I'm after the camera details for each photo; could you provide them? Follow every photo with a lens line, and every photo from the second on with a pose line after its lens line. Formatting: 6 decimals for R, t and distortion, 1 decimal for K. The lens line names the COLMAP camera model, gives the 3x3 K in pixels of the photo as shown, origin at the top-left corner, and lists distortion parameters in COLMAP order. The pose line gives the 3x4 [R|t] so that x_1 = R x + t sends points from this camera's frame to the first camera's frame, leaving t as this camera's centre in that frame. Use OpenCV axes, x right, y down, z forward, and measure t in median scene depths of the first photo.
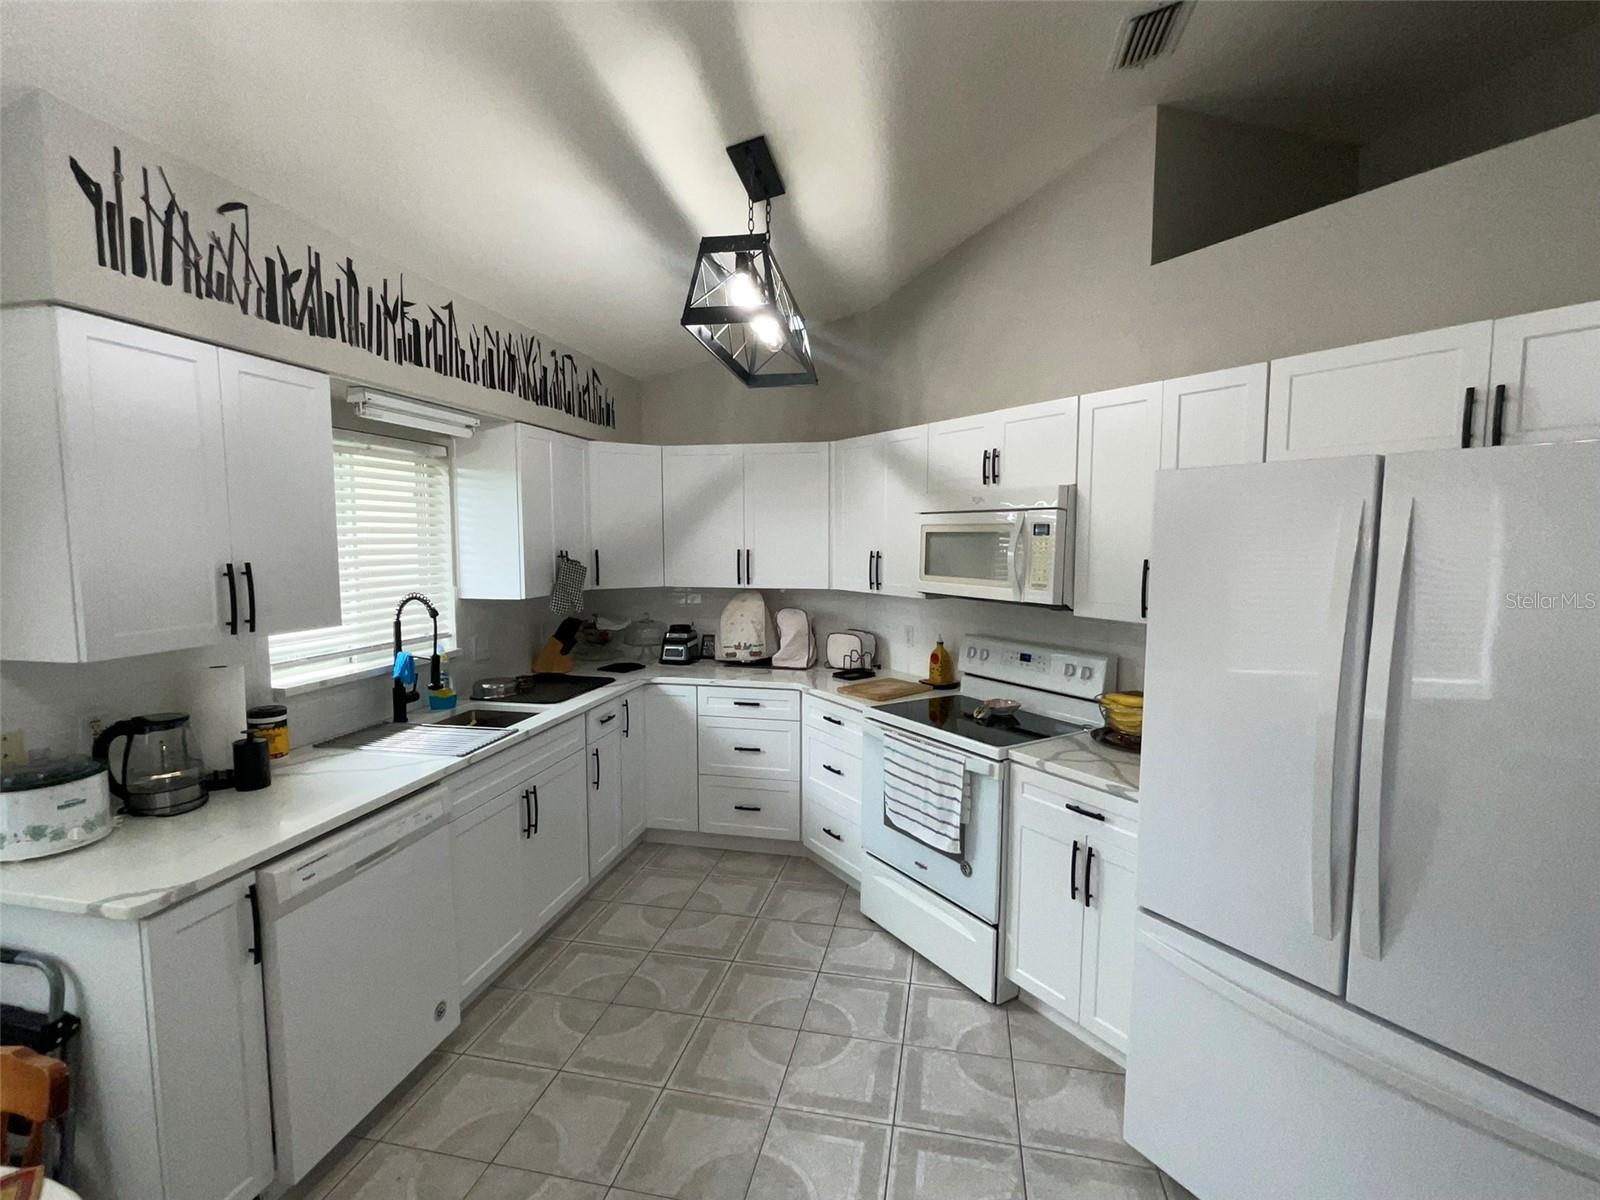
lens RADIAL K [[738.3, 0, 801.1], [0, 738.3, 602.1], [0, 0, 1]] dist [-0.011875, 0.008810]
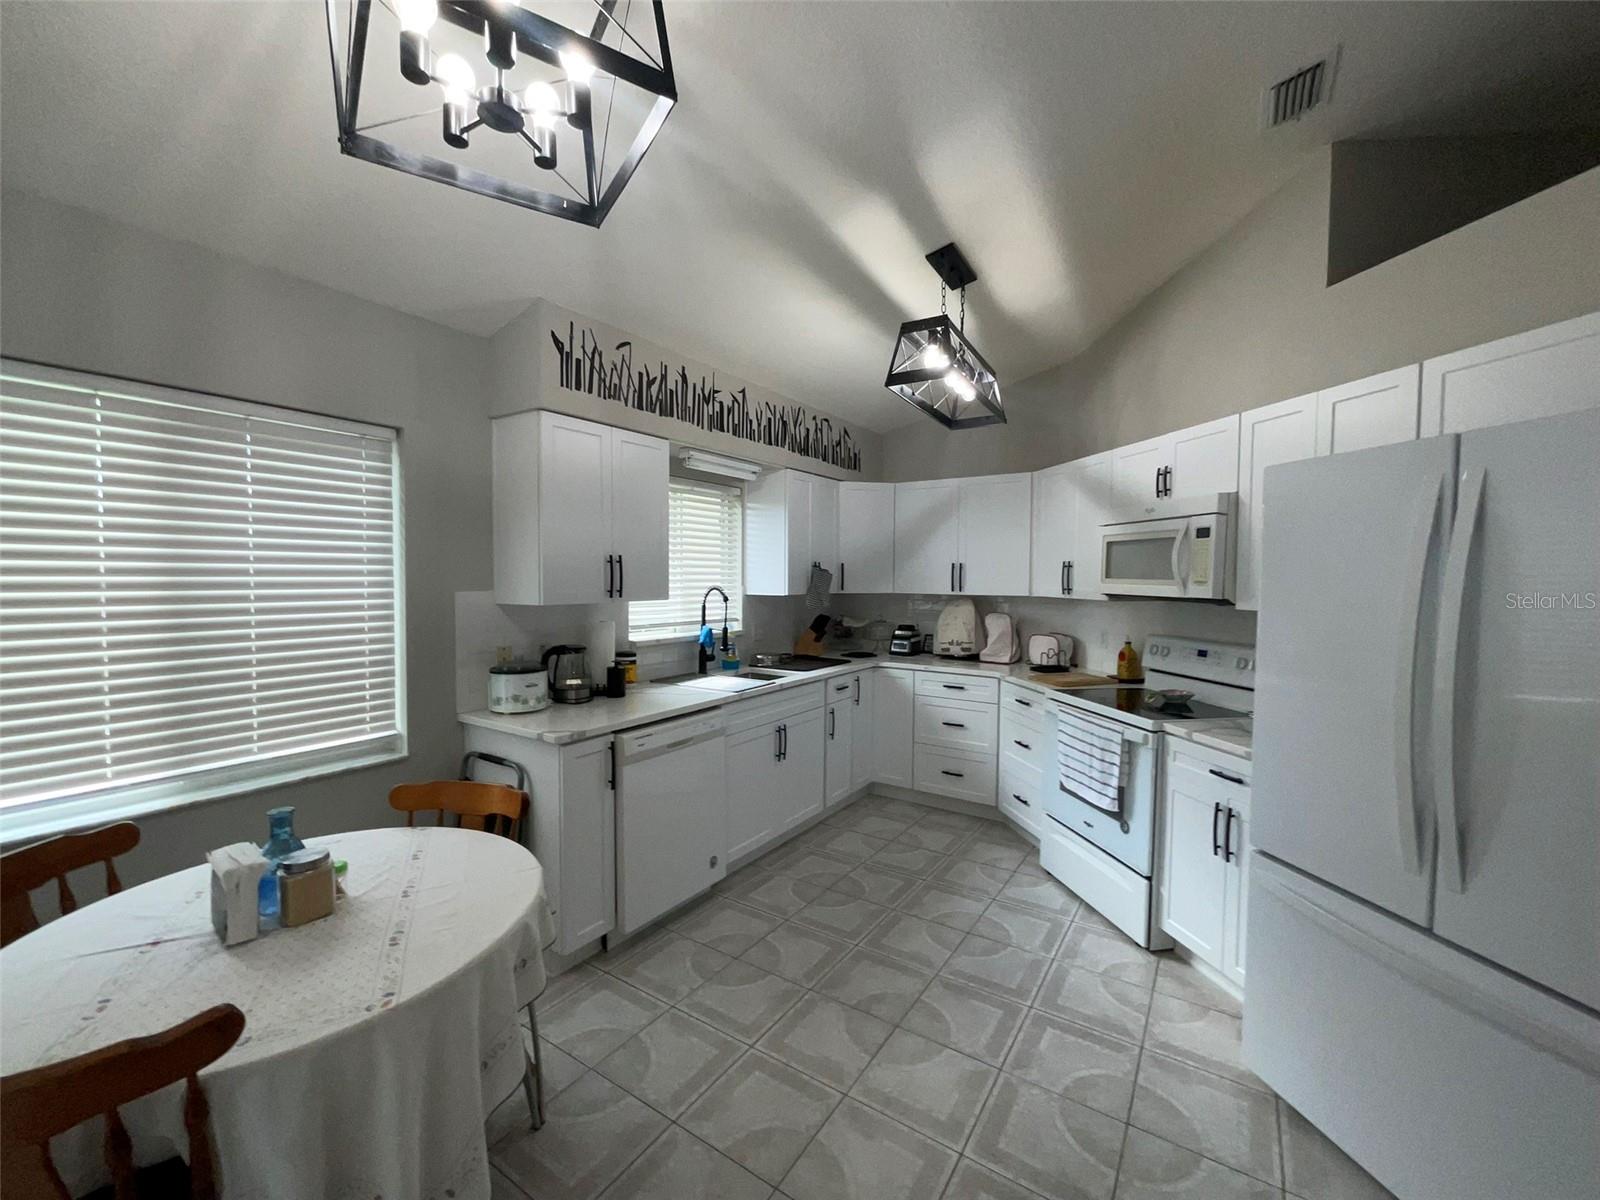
lens RADIAL K [[649.7, 0, 800.5], [0, 649.7, 600.5], [0, 0, 1]] dist [-0.008807, 0.006502]
pose [[0.928949, 0.018871, -0.369726, 0.127663], [-0.037755, 0.998322, -0.043904, 0.076278], [0.368277, 0.054744, 0.928103, -0.153902]]
